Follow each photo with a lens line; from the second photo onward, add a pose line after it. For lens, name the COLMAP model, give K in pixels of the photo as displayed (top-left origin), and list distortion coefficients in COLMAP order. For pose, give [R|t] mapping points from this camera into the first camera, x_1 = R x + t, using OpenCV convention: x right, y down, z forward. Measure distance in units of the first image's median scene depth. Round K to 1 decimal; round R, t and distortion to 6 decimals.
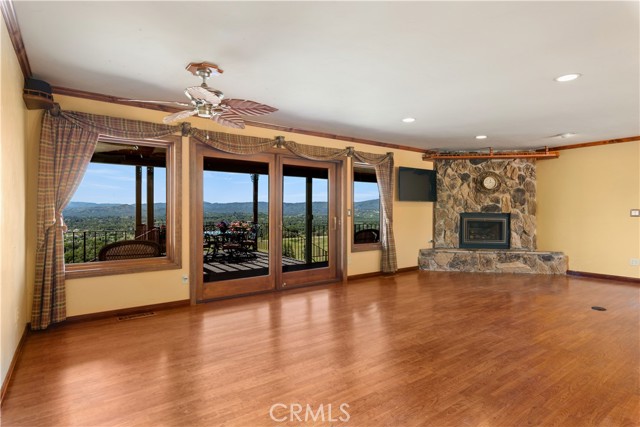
lens RADIAL K [[339.1, 0, 319.5], [0, 339.1, 213.4], [0, 0, 1]] dist [-0.003993, -0.001045]
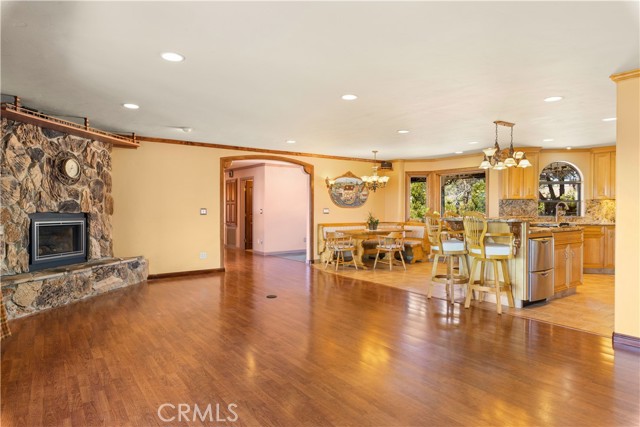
lens RADIAL K [[384.7, 0, 319.6], [0, 384.7, 213.8], [0, 0, 1]] dist [0.001241, -0.000731]
pose [[0.009433, -0.013093, 0.999870, -0.268829], [0.004575, 0.999904, 0.013051, -0.006778], [-0.999945, 0.004451, 0.009492, 0.492080]]
